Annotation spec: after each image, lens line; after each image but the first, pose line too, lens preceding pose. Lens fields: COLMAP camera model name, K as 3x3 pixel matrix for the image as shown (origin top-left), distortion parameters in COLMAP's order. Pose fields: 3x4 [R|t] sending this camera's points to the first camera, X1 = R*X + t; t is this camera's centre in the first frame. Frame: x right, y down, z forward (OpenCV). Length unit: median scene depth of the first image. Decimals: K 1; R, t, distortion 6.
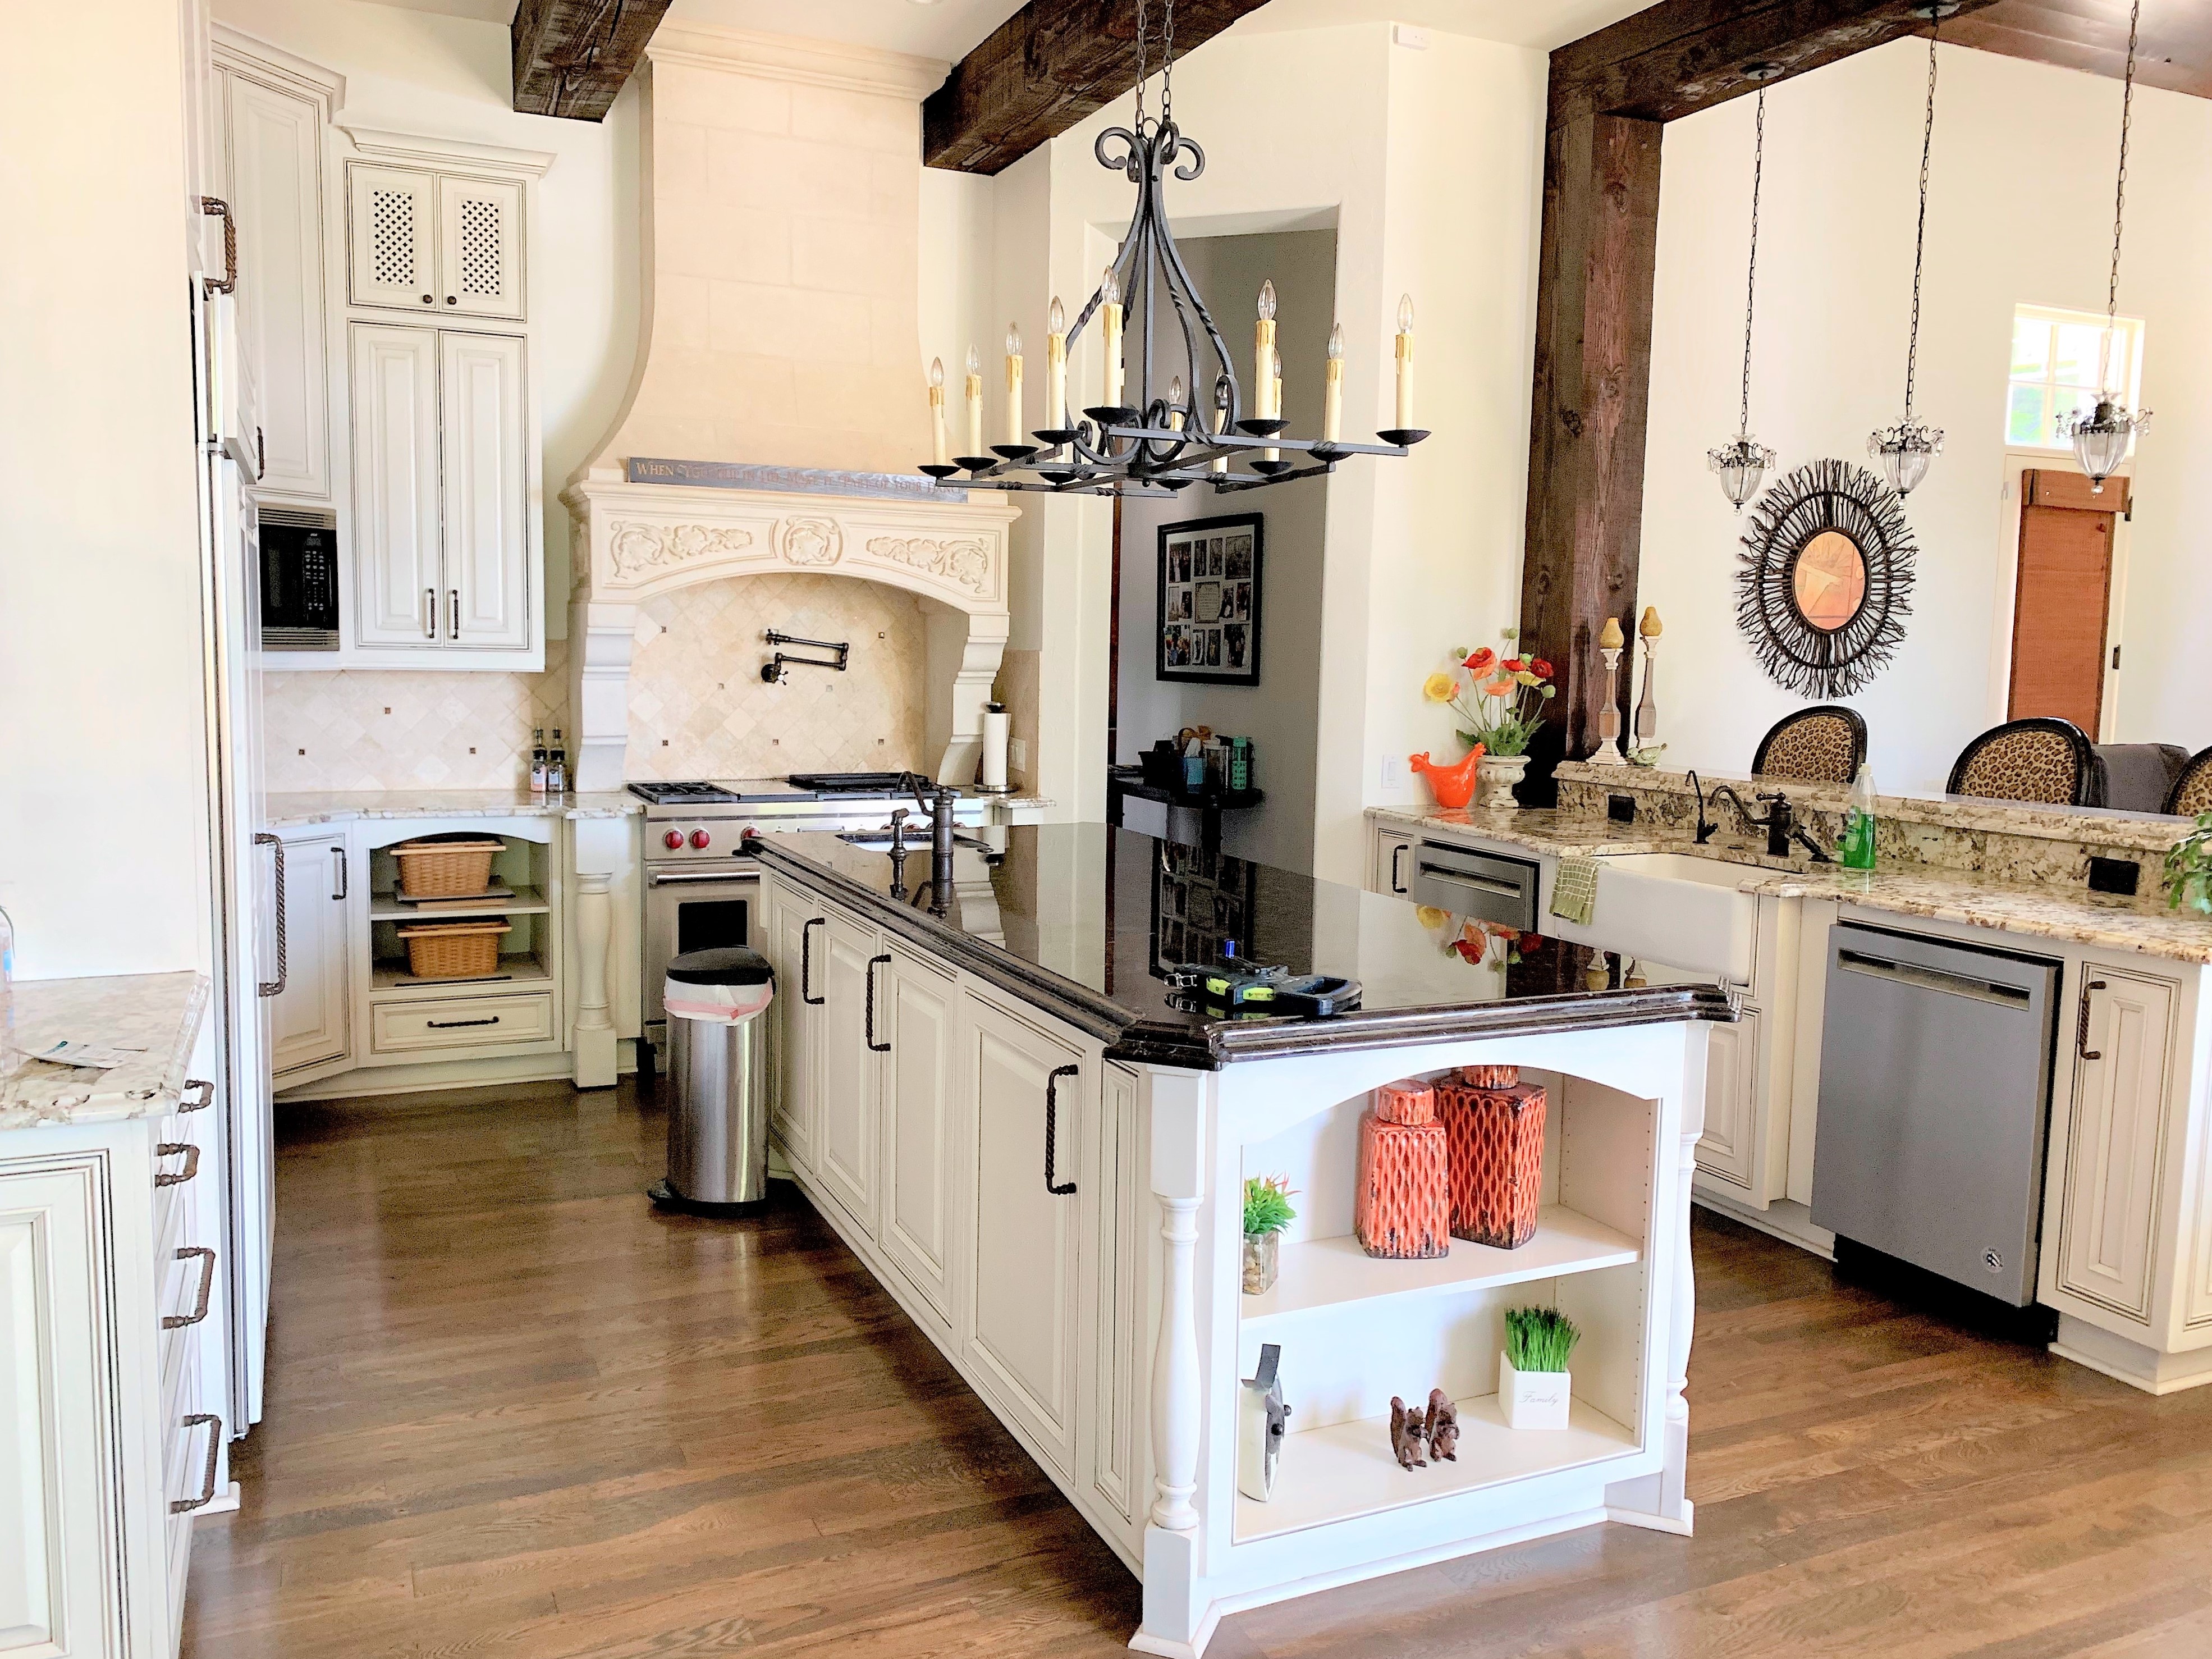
lens RADIAL K [[1706.4, 0, 1106.1], [0, 1706.4, 826.7], [0, 0, 1]] dist [0.005523, 0.000075]
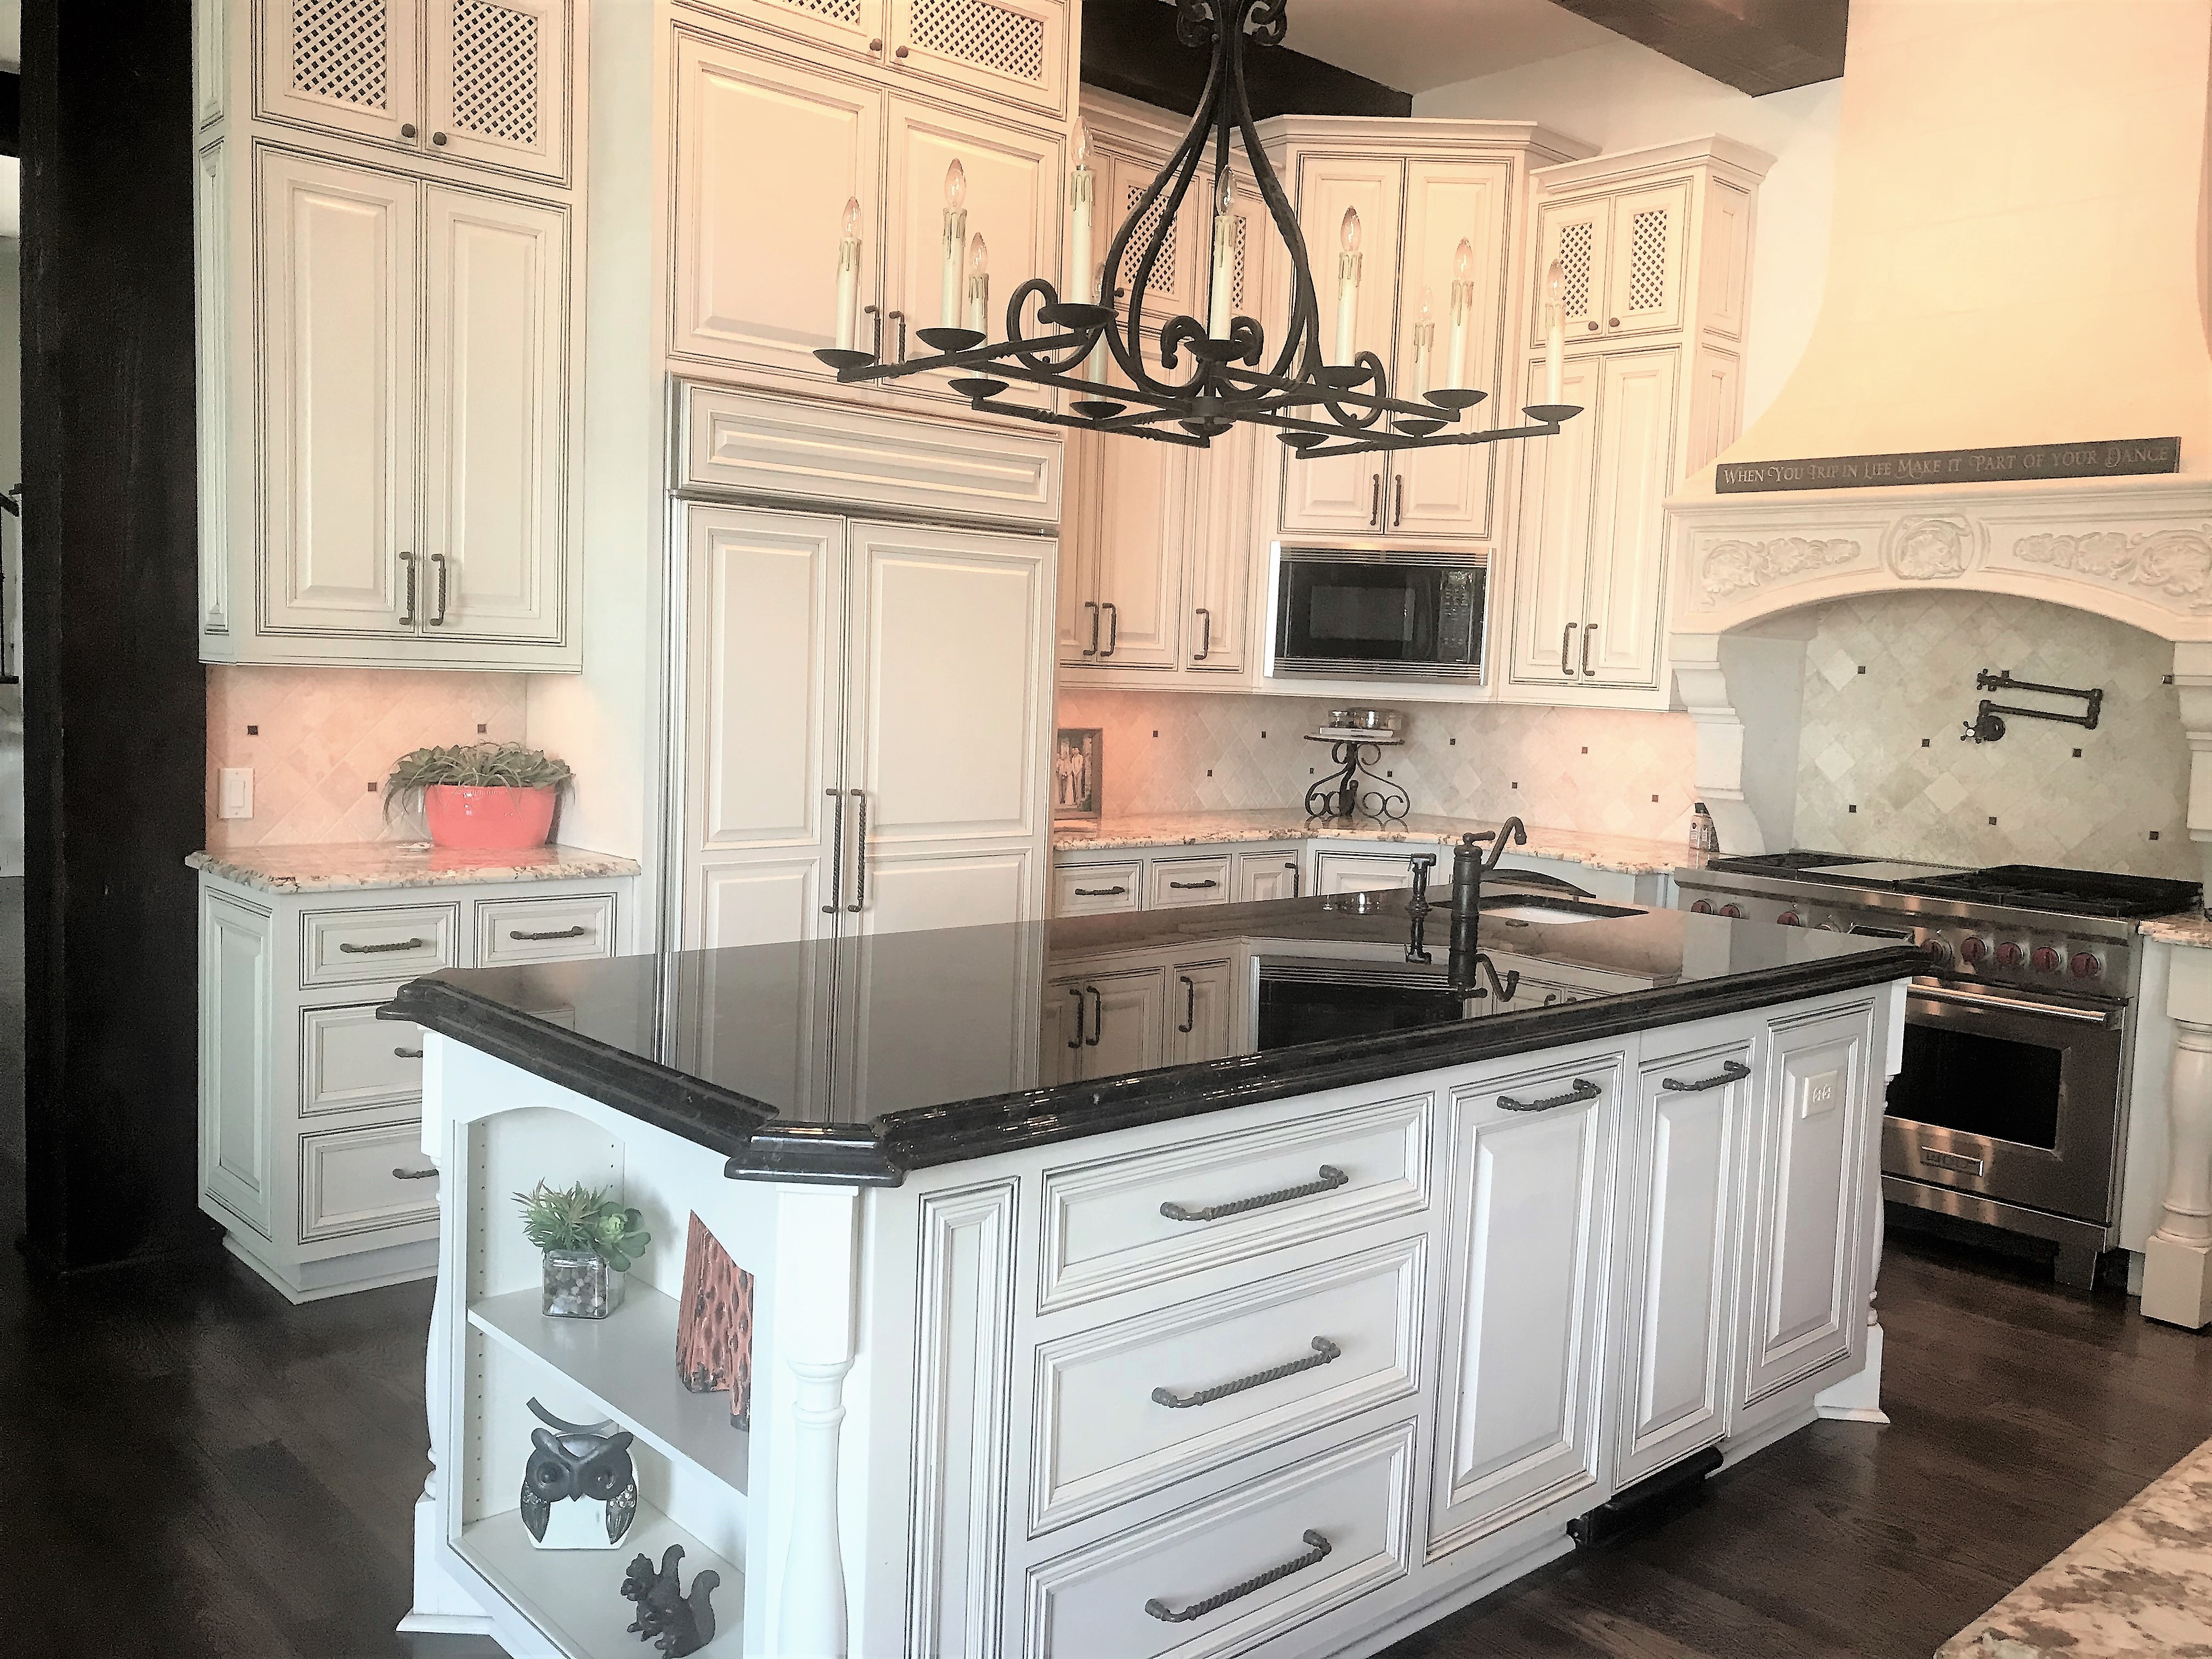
lens RADIAL K [[1801.4, 0, 1108.5], [0, 1801.4, 825.8], [0, 0, 1]] dist [0.012151, 0.001523]
pose [[0.303637, 0.075689, -0.949777, 0.454794], [-0.137857, 0.989840, 0.034809, -0.022381], [0.942762, 0.120364, 0.310986, 0.402090]]
